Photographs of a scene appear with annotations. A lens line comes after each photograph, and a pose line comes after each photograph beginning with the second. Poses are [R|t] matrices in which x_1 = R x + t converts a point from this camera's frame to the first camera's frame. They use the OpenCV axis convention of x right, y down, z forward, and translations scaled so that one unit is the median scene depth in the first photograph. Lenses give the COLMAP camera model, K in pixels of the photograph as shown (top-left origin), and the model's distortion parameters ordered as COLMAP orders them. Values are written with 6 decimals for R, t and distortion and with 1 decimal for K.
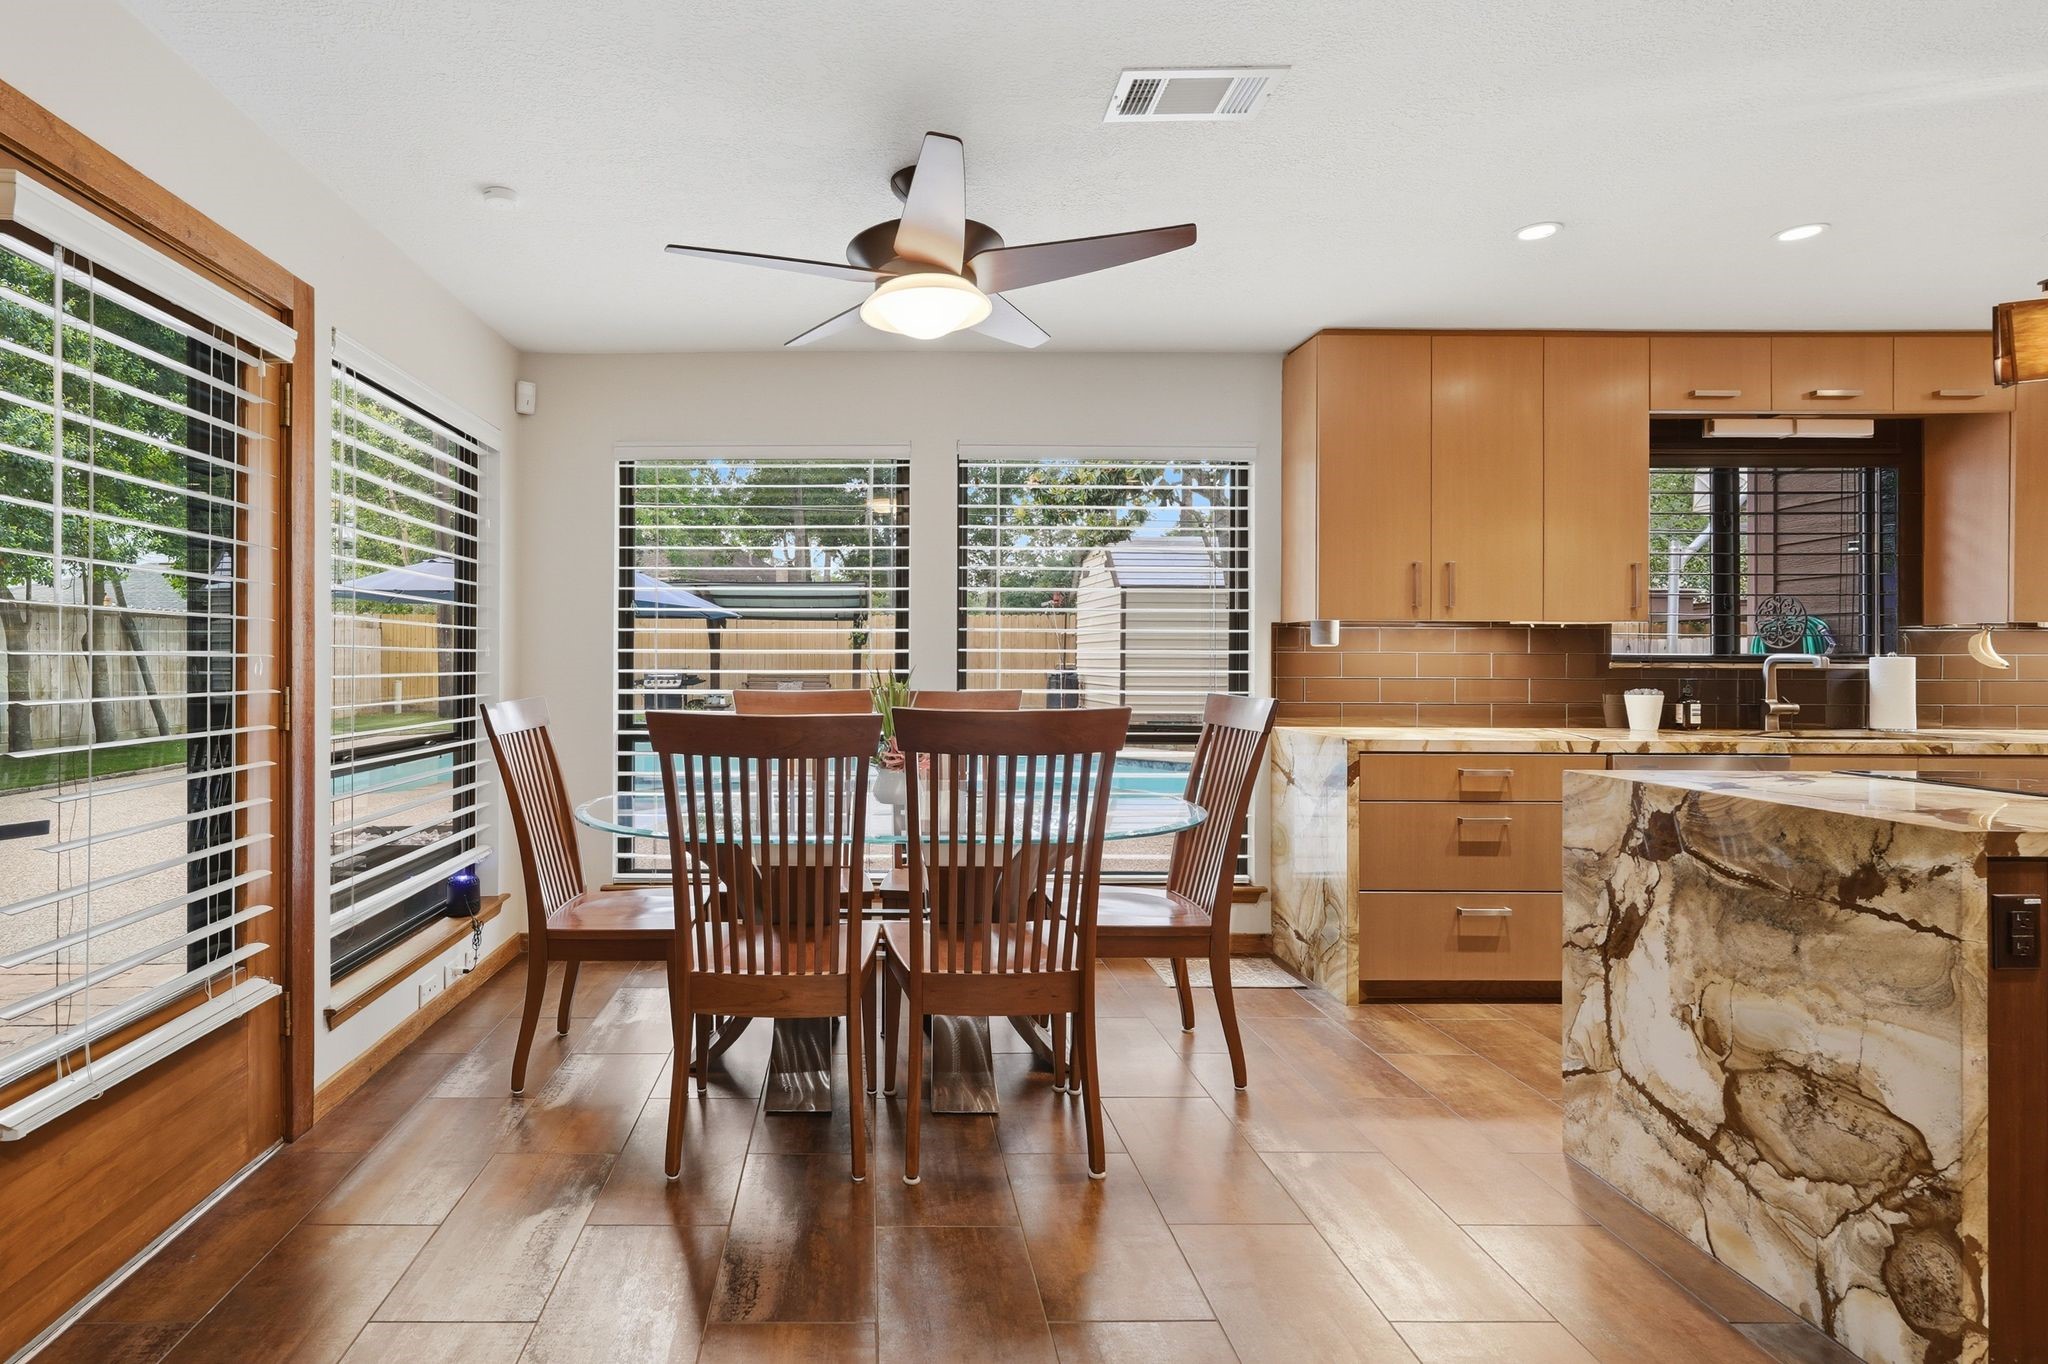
lens RADIAL K [[918.5, 0, 1029.3], [0, 918.5, 659.6], [0, 0, 1]] dist [-0.000488, 0.000151]
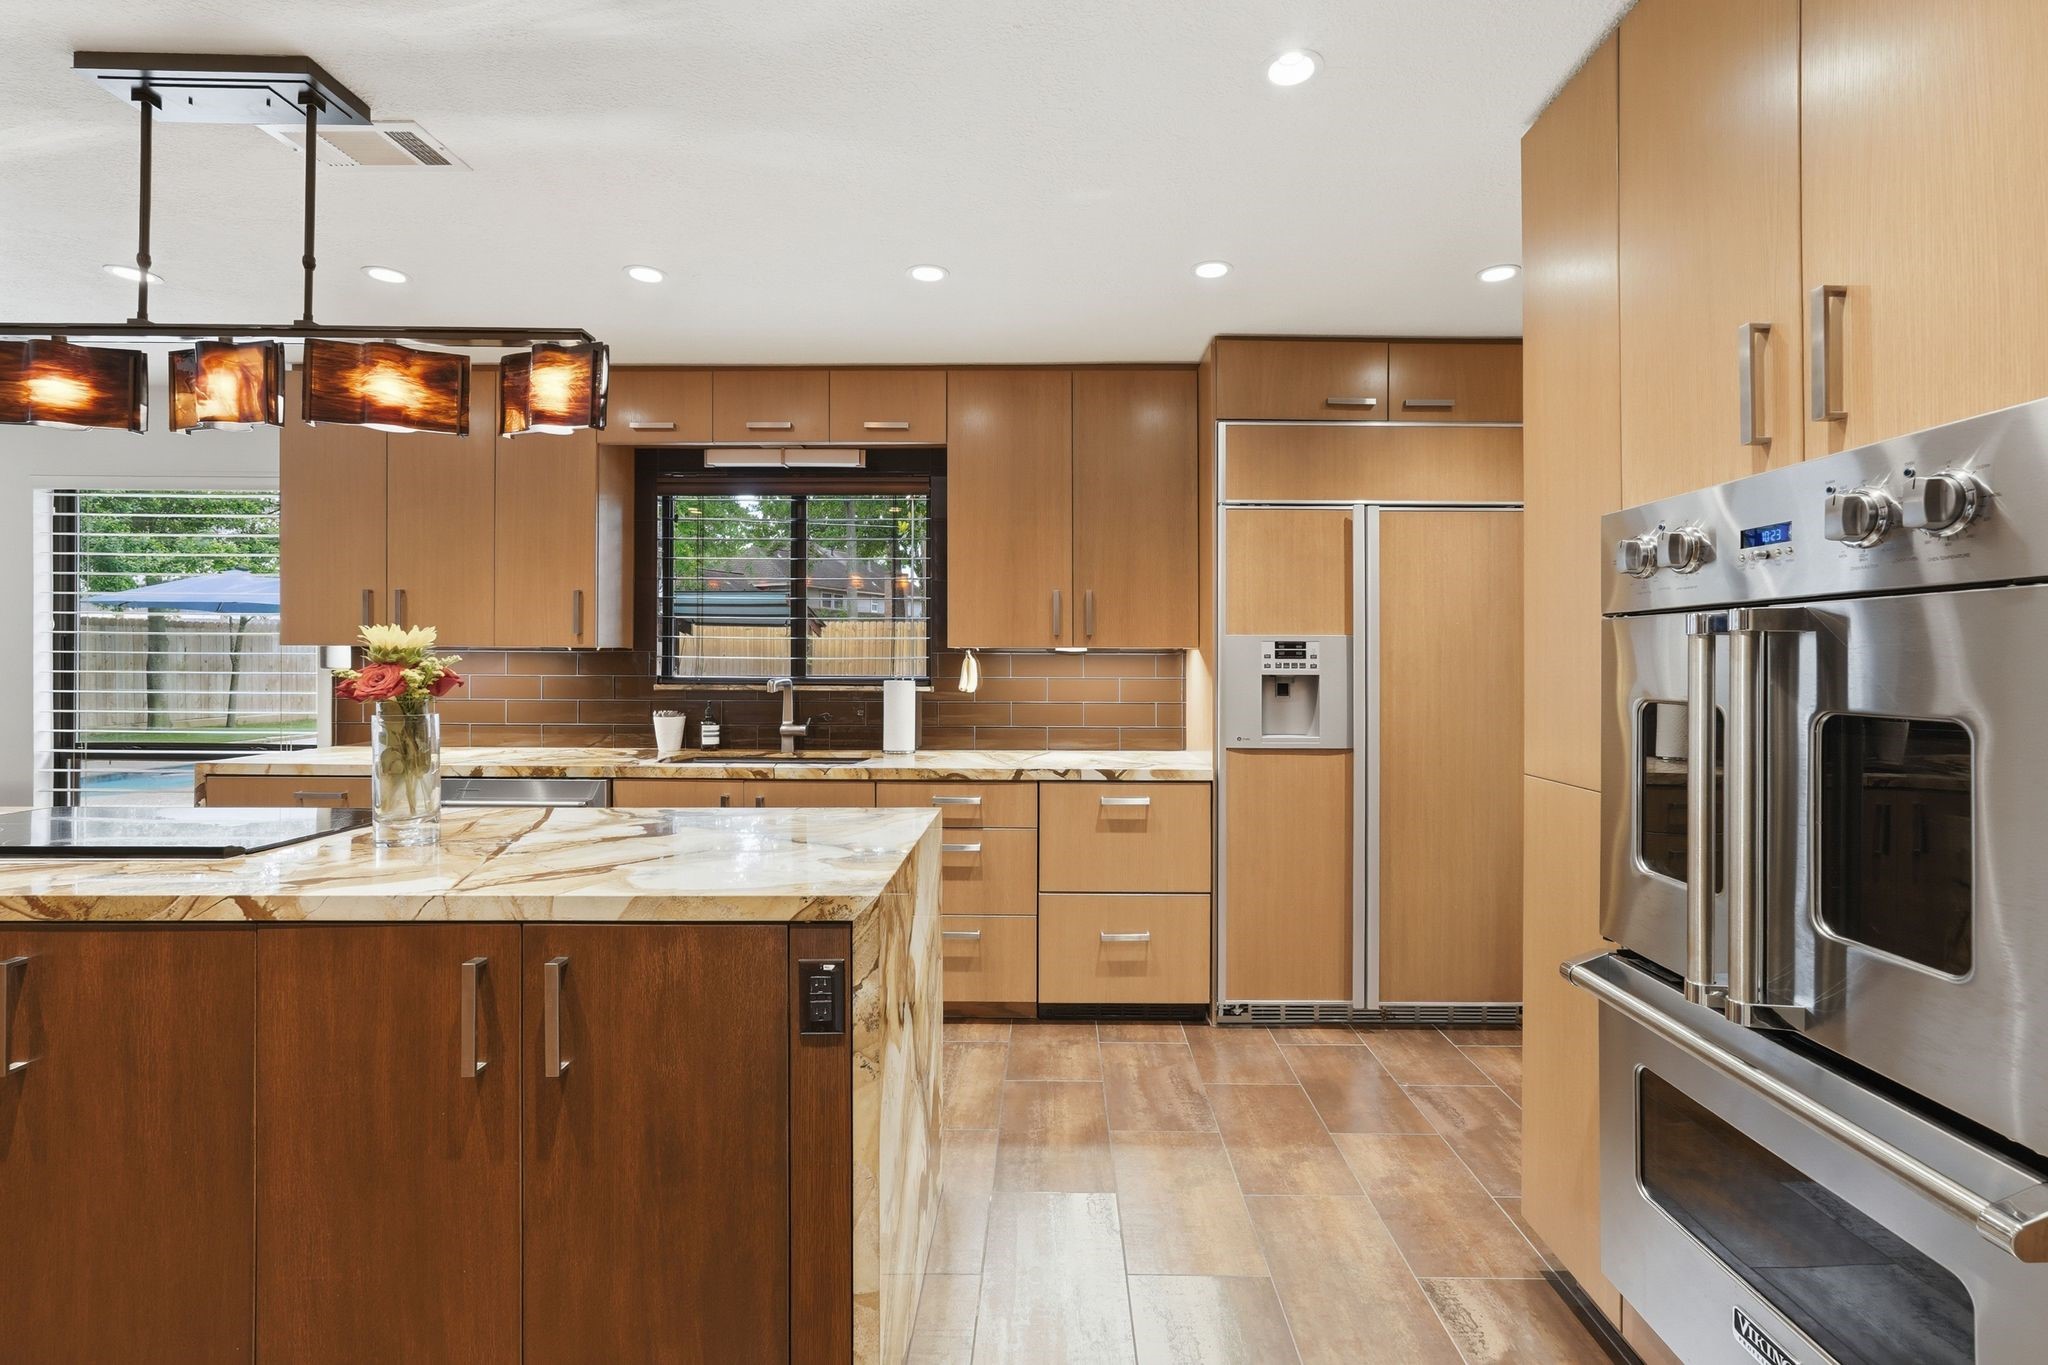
lens RADIAL K [[918.5, 0, 1029.3], [0, 918.5, 660.1], [0, 0, 1]] dist [-0.000488, 0.000151]
pose [[0.999726, 0.002705, -0.023246, 1.091893], [-0.003305, 0.999662, -0.025795, 0.000334], [0.023169, 0.025865, 0.999397, -0.020361]]
